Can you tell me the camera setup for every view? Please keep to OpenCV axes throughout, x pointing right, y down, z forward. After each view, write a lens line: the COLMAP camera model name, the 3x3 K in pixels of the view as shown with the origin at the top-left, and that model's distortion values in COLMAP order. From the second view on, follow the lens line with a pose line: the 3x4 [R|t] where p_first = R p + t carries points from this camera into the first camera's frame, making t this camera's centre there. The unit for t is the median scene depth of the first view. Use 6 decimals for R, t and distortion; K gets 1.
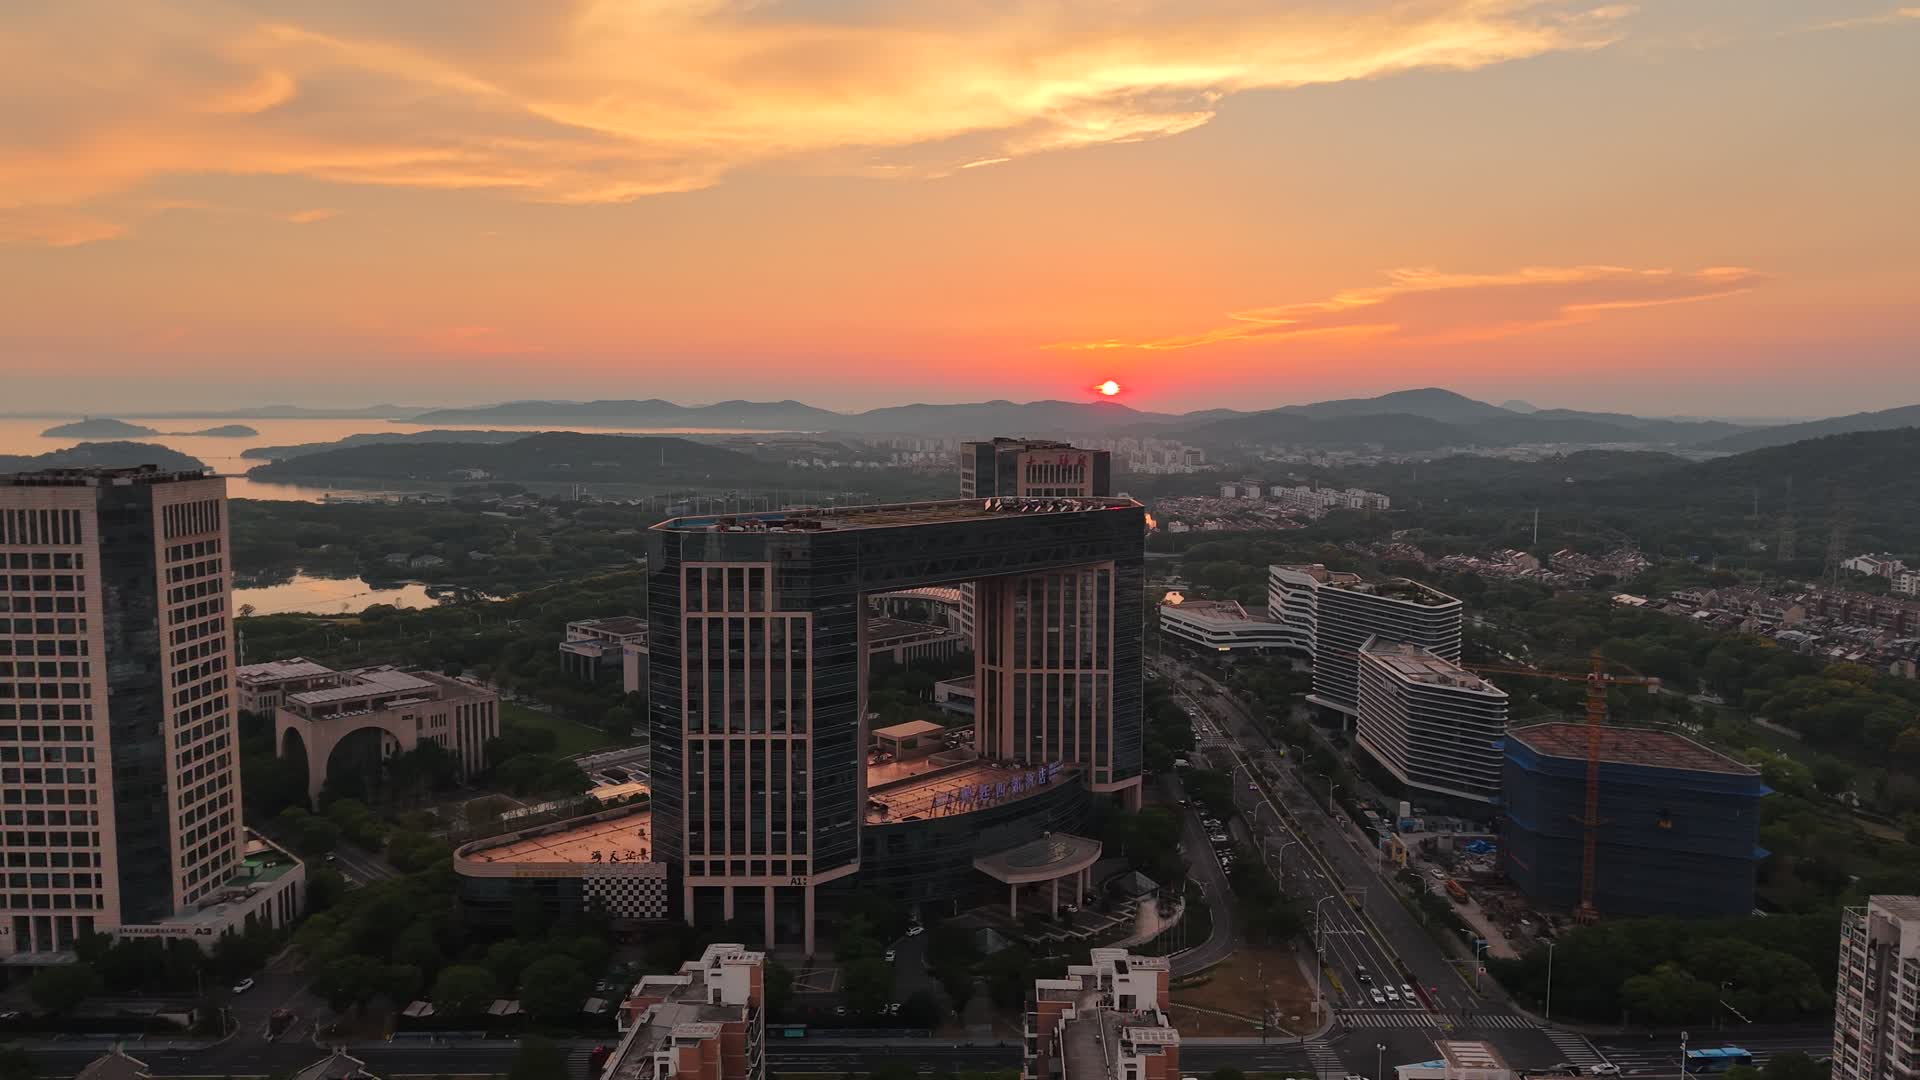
lens RADIAL K [[1369.7, 0, 960.0], [0, 1369.7, 540.0], [0, 0, 1]] dist [0.022532, -0.042085]
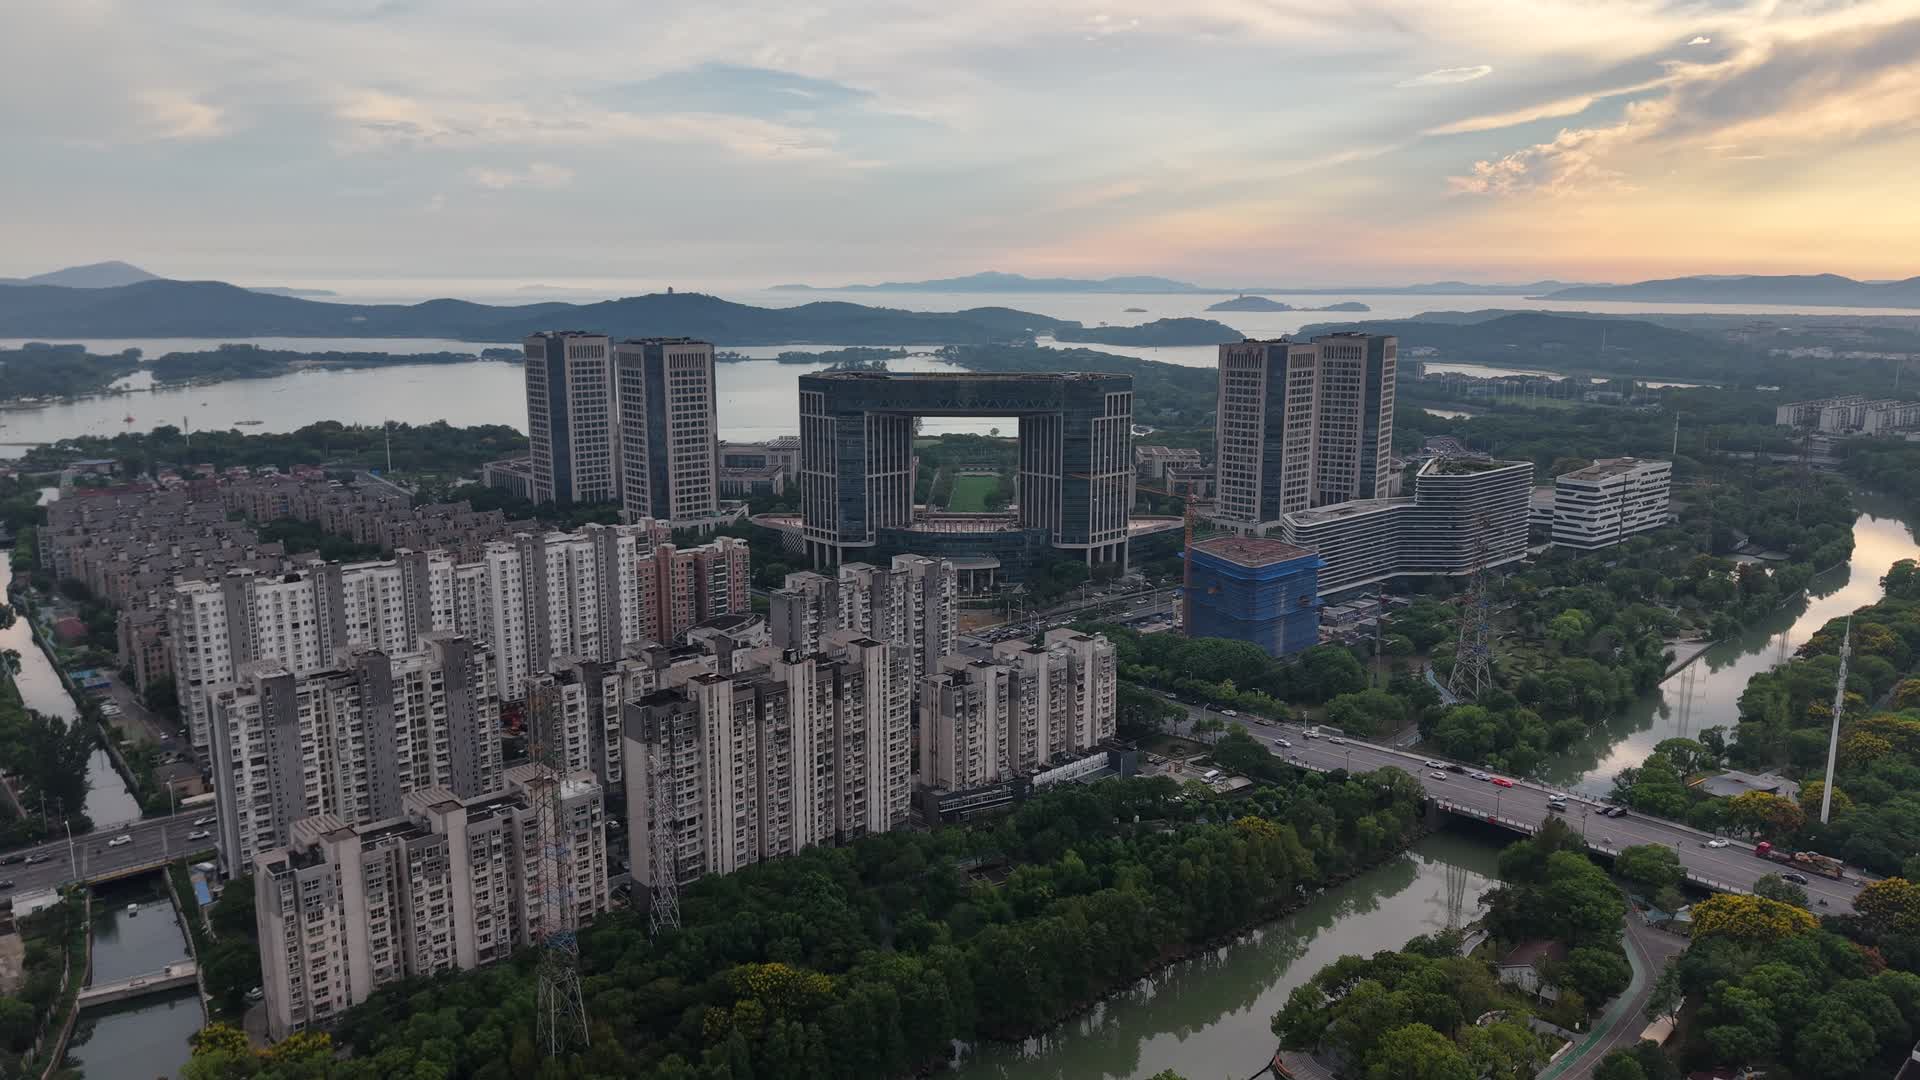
lens RADIAL K [[1367.3, 0, 957.2], [0, 1367.3, 549.1], [0, 0, 1]] dist [0.029458, -0.028698]
pose [[0.684933, 0.138209, -0.715378, 1.243570], [-0.070287, 0.989798, 0.123931, -0.015879], [0.725208, -0.034603, 0.687659, -0.264998]]
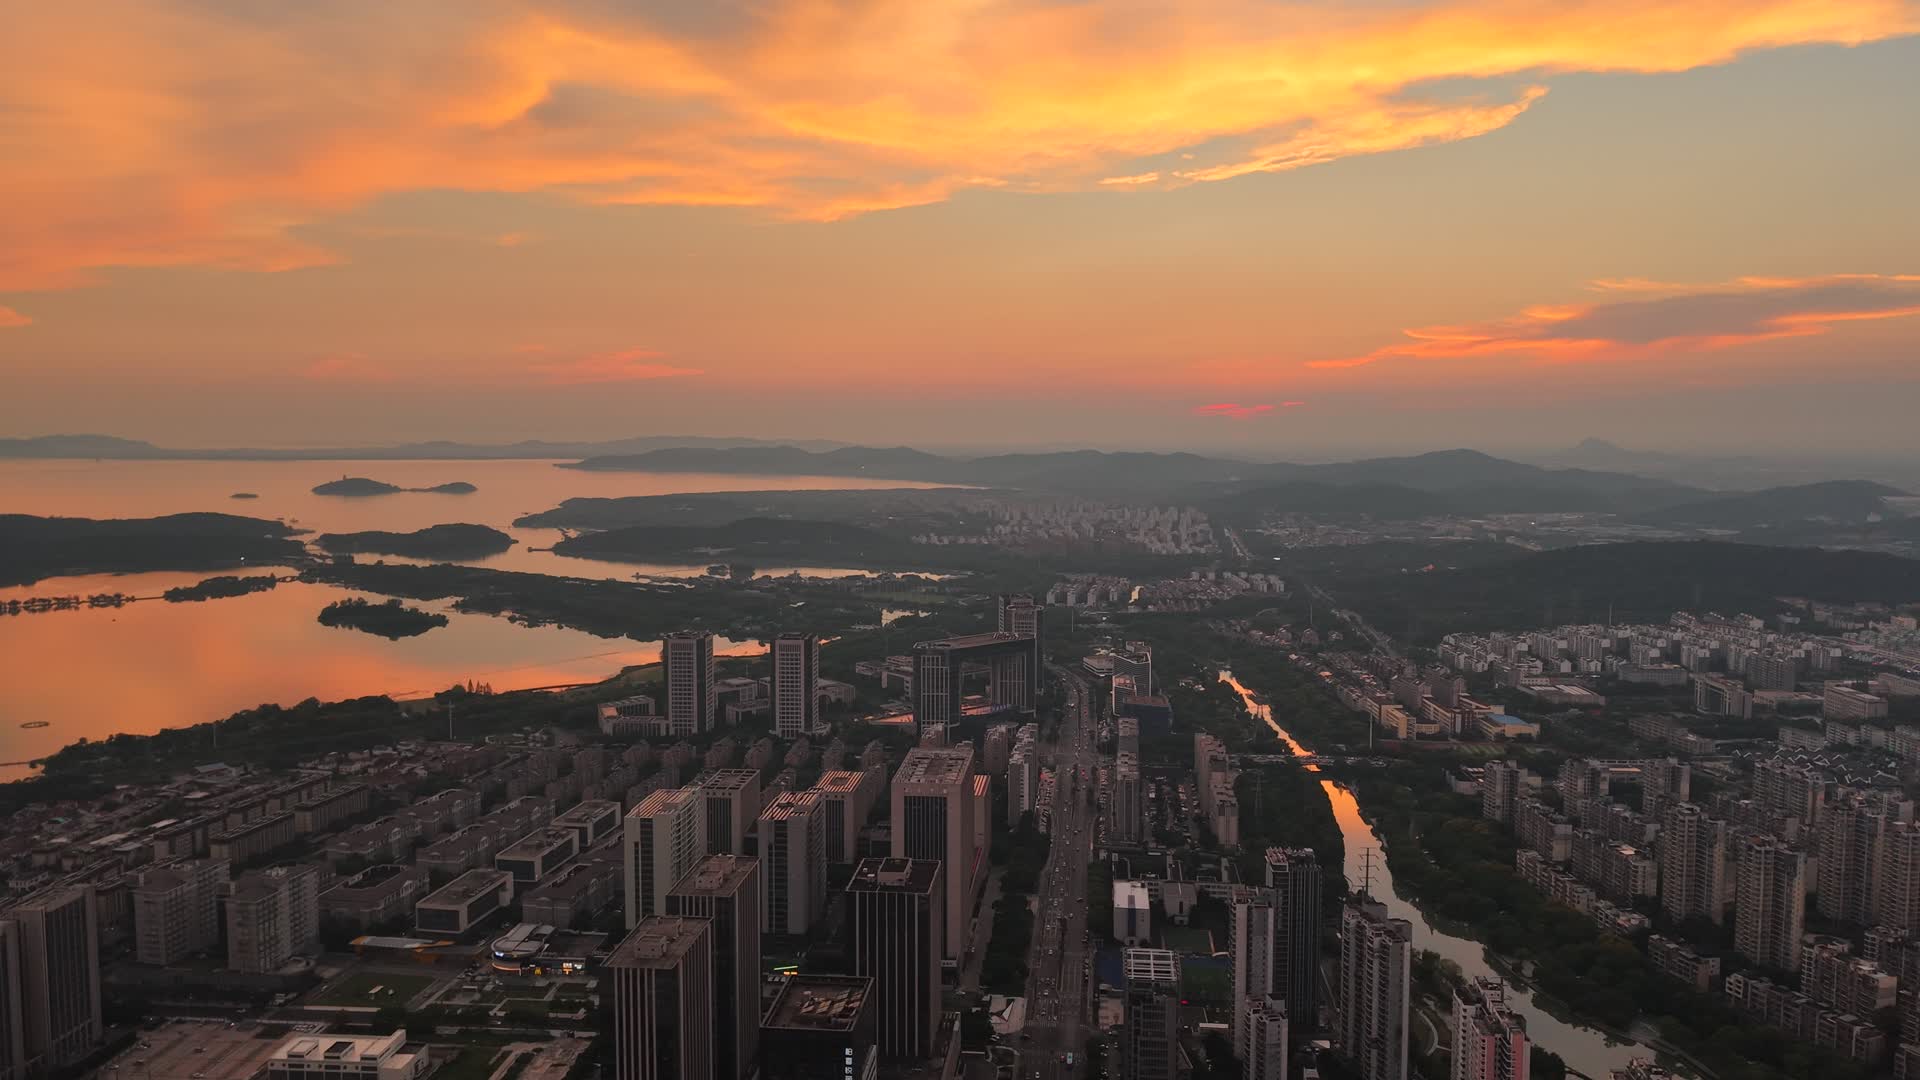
lens RADIAL K [[1361.5, 0, 958.0], [0, 1361.5, 526.8], [0, 0, 1]] dist [0.050582, -0.062322]
pose [[0.996876, 0.002935, -0.078928, 0.221524], [-0.004890, 0.999686, -0.024589, -0.244105], [0.078831, 0.024898, 0.996577, -2.840781]]
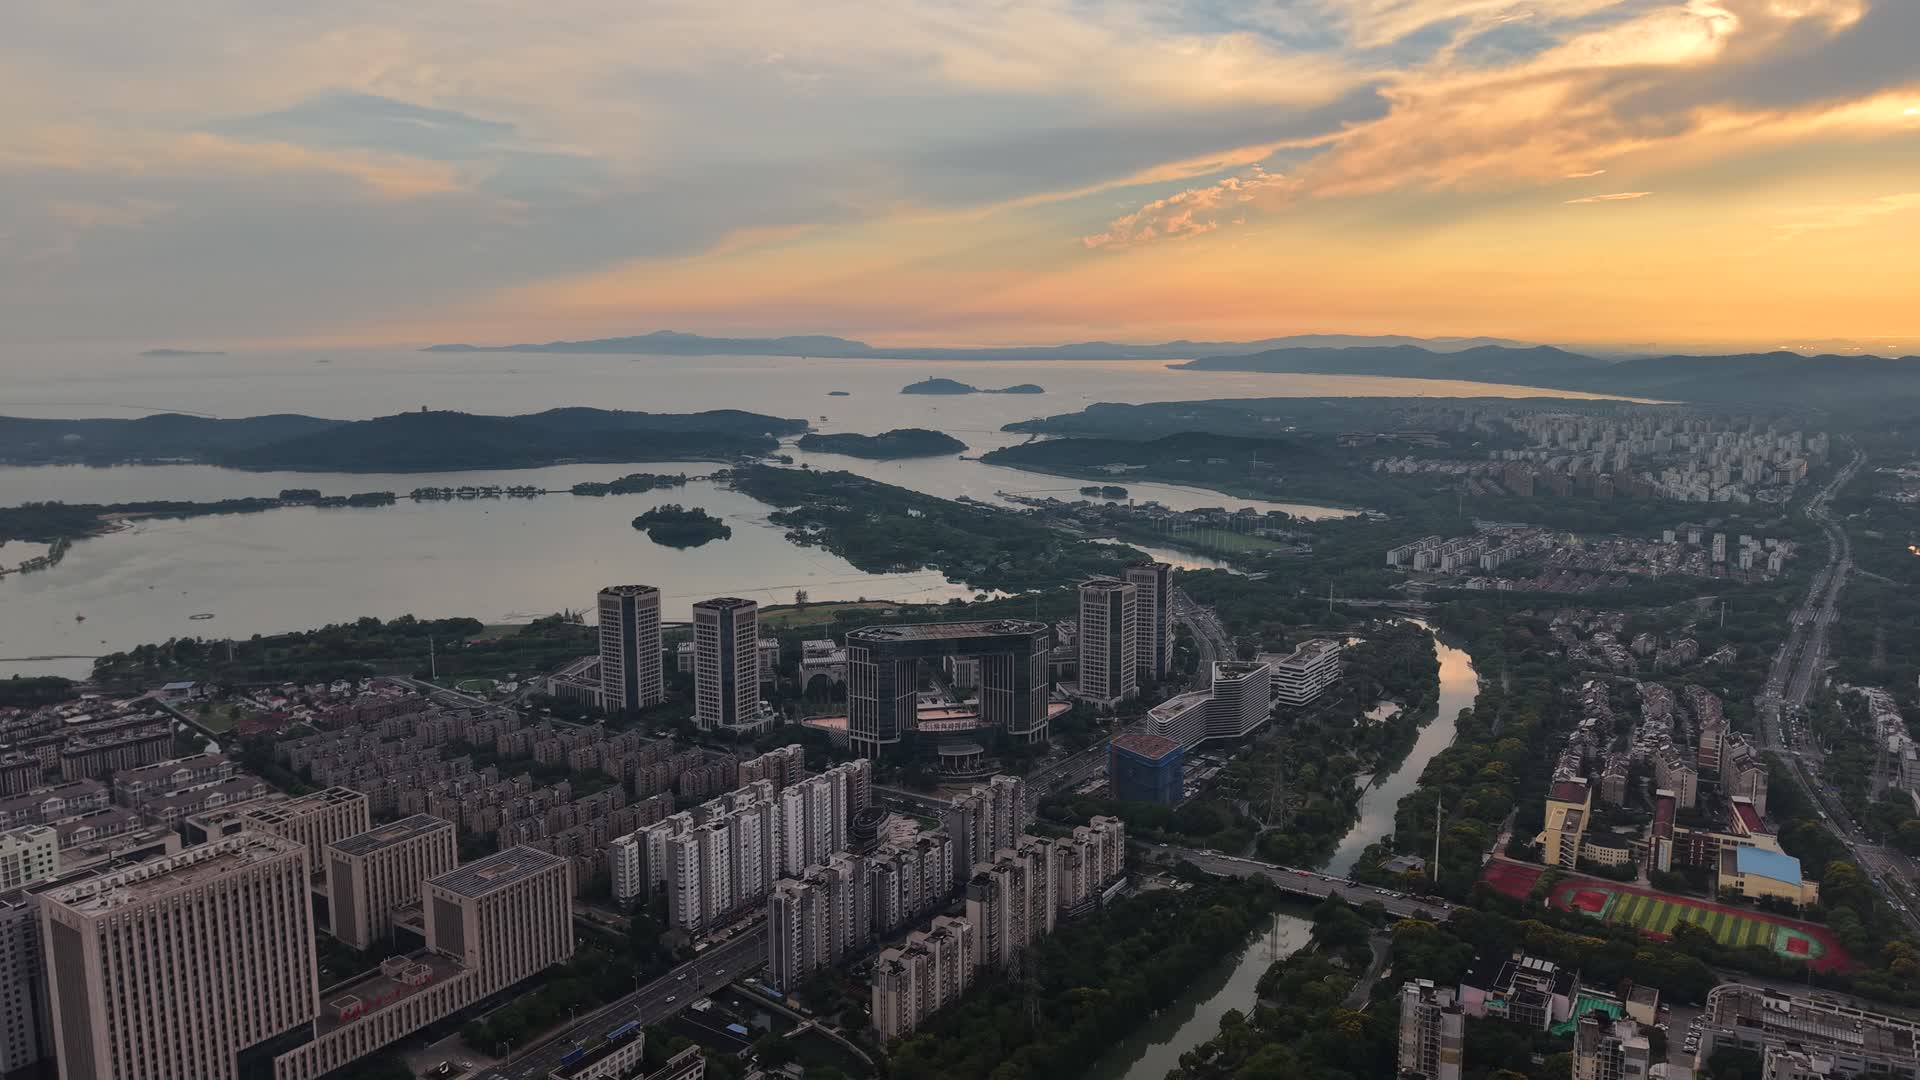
lens RADIAL K [[1366.2, 0, 960.0], [0, 1366.2, 540.0], [0, 0, 1]] dist [0.060456, -0.077245]
pose [[0.841036, 0.078492, -0.535254, 1.491156], [-0.047574, 0.996316, 0.071352, -0.409007], [0.538883, -0.034546, 0.841672, -1.407510]]
